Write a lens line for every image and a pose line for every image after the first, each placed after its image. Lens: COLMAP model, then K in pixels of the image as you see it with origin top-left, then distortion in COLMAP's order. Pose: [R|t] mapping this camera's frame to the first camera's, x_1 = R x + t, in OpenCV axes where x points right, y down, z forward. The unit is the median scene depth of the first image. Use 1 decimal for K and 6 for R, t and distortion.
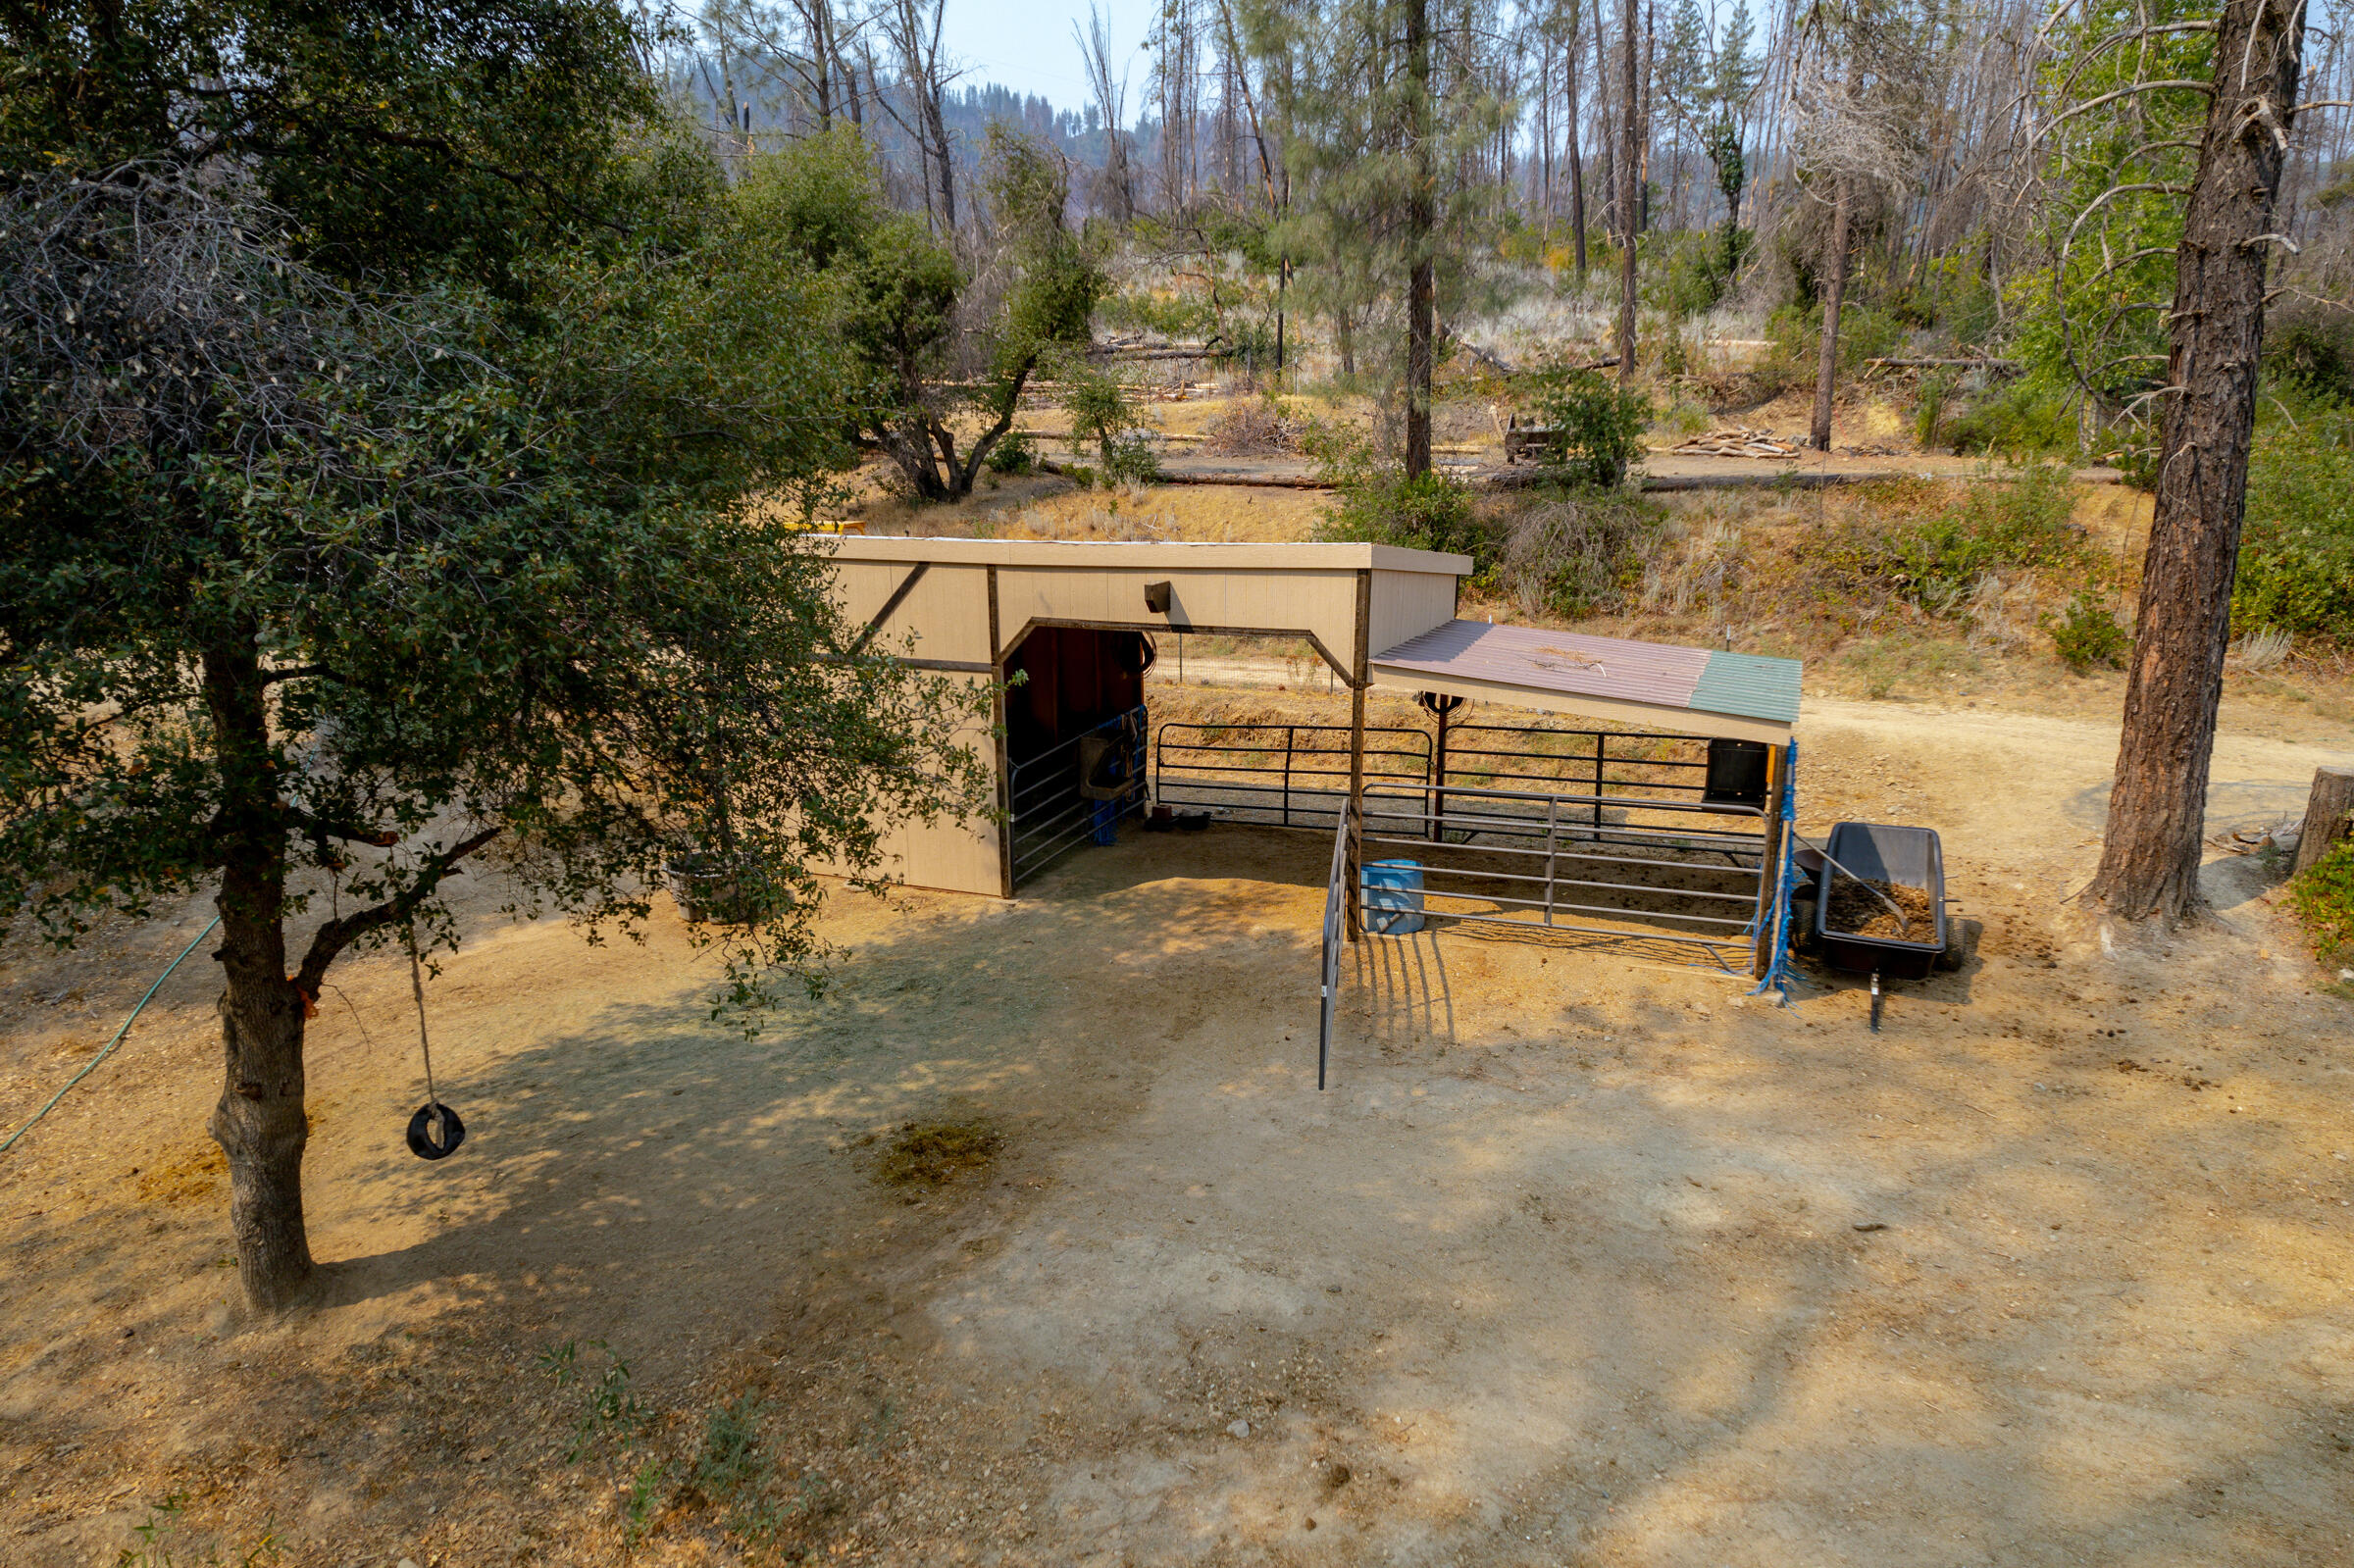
lens RADIAL K [[1489.3, 0, 1173.9], [0, 1489.3, 797.2], [0, 0, 1]] dist [0.078221, -0.003915]
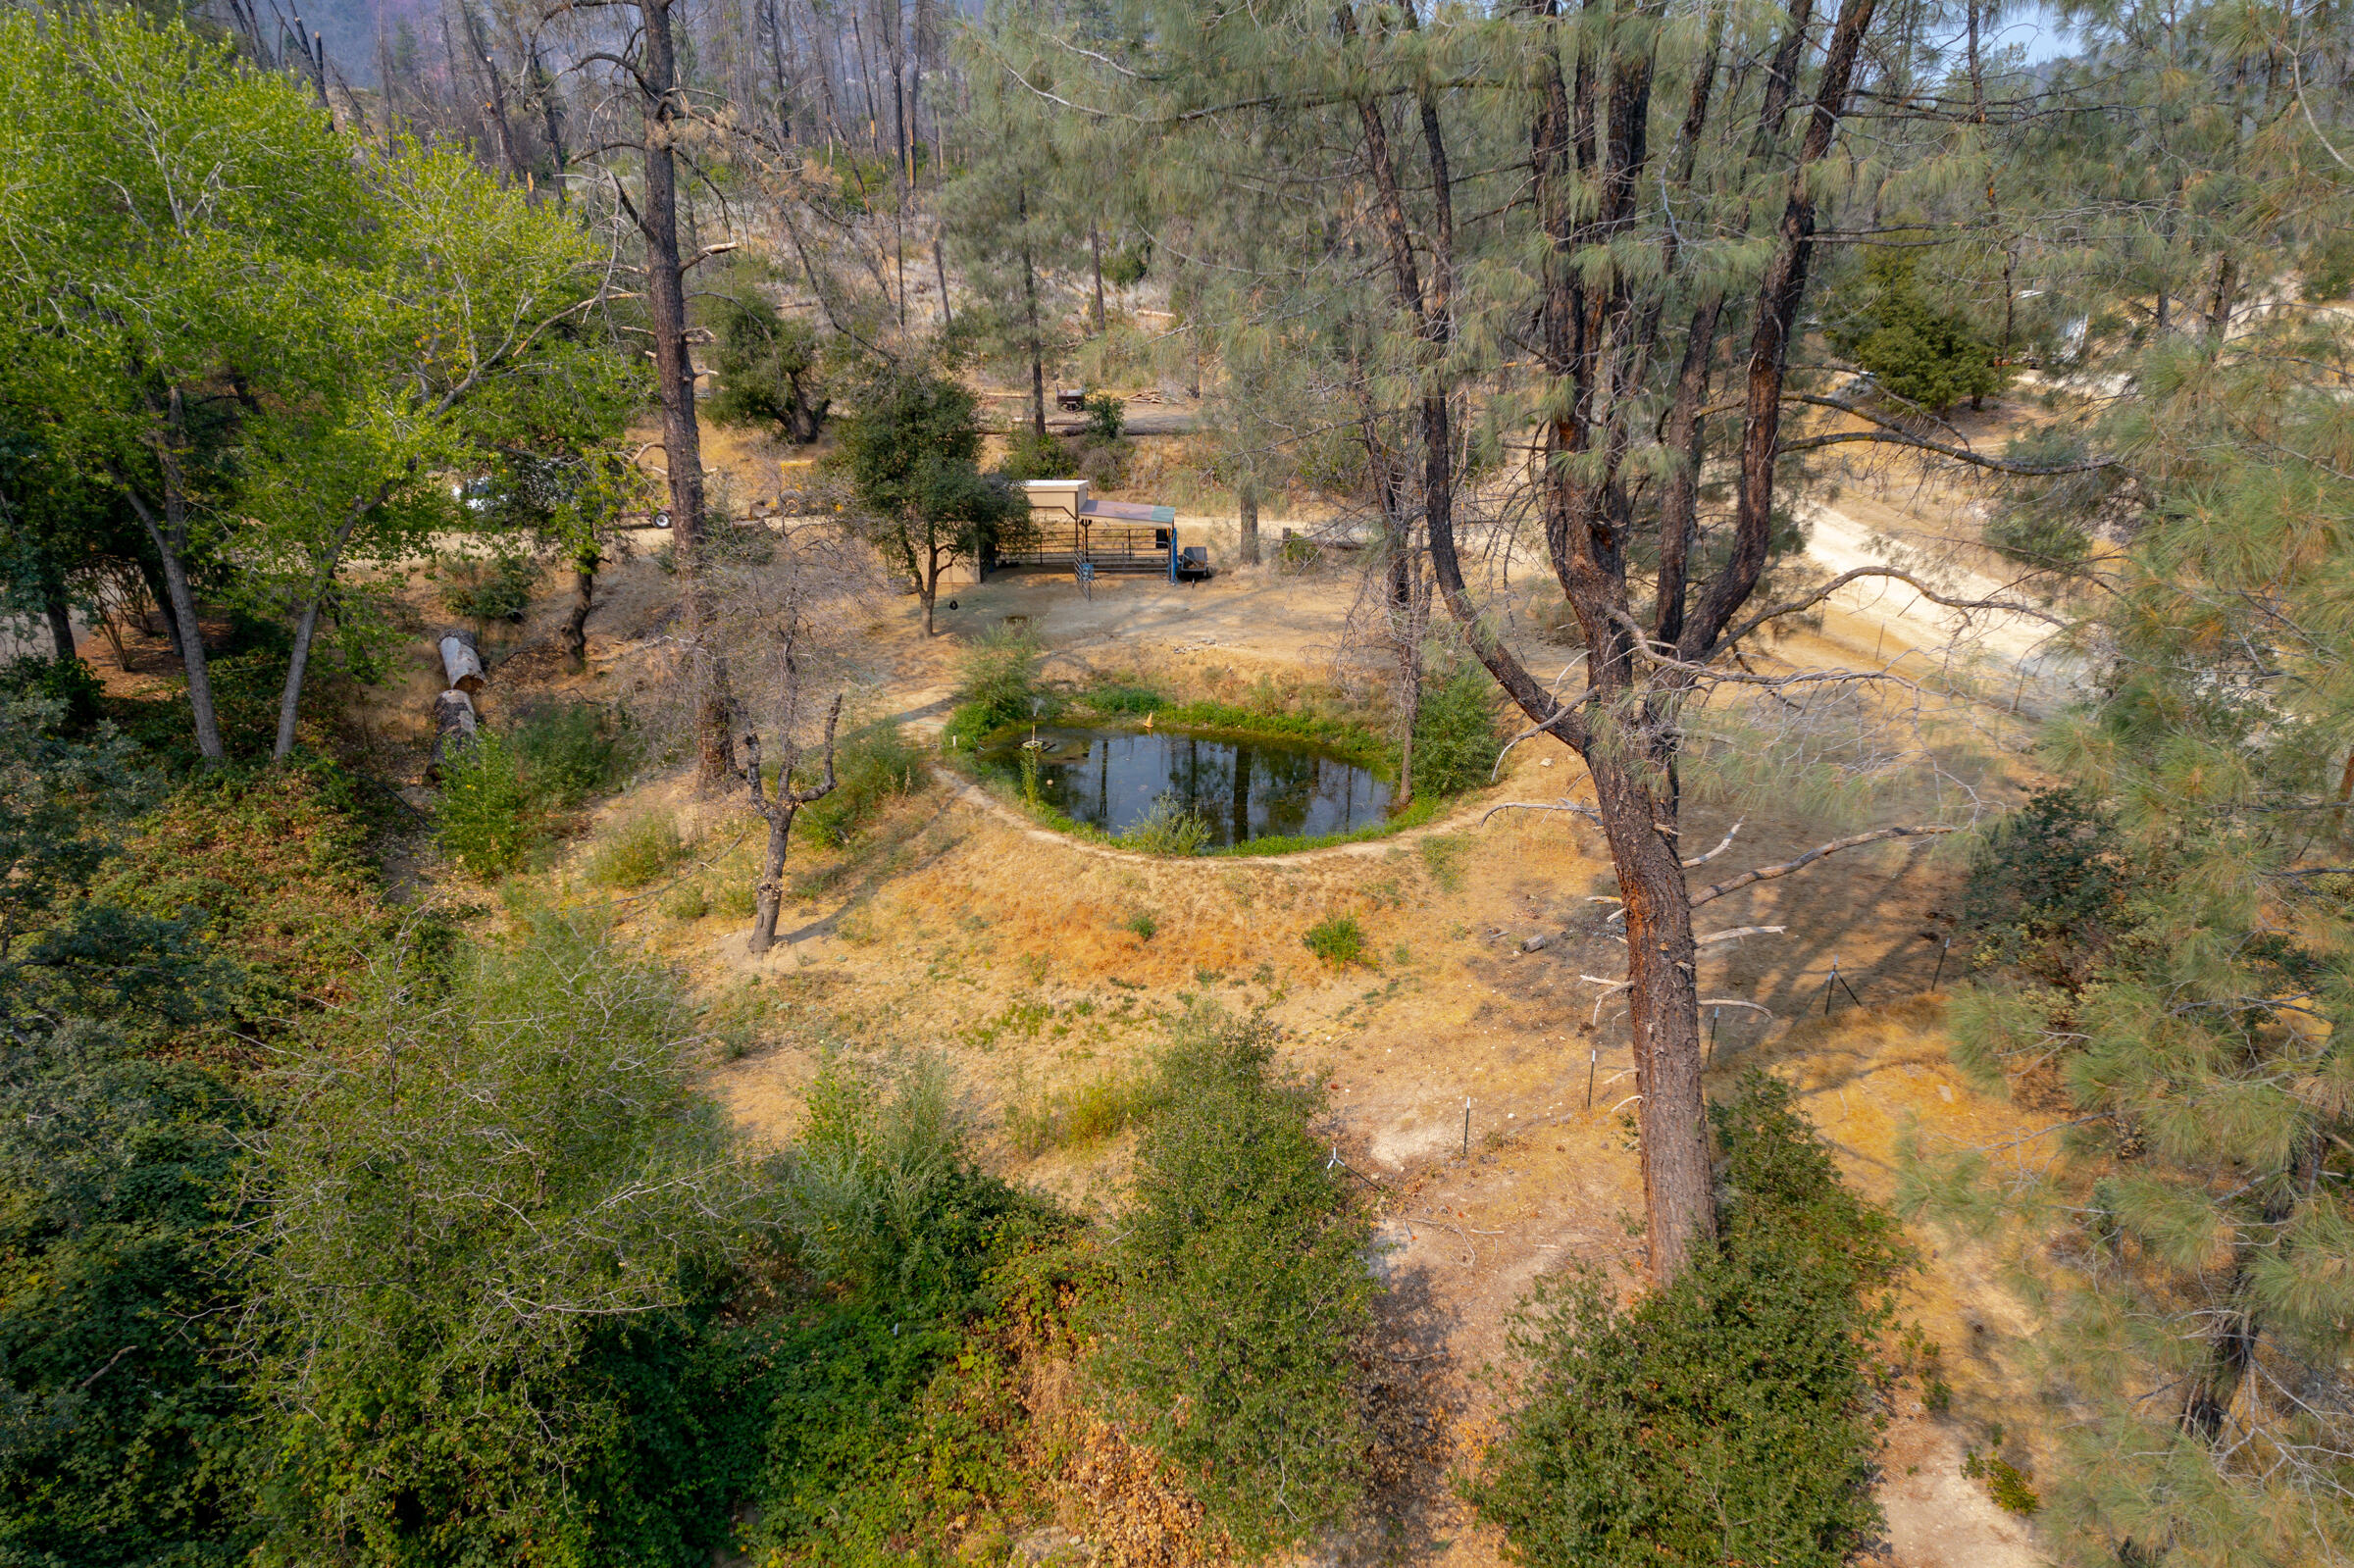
lens RADIAL K [[1489.3, 0, 1184.8], [0, 1489.3, 784.2], [0, 0, 1]] dist [0.078221, -0.003915]
pose [[0.936469, -0.113485, 0.331884, -0.899681], [0.079779, 0.990327, 0.113524, 0.177601], [-0.341557, -0.079835, 0.936464, -2.607212]]
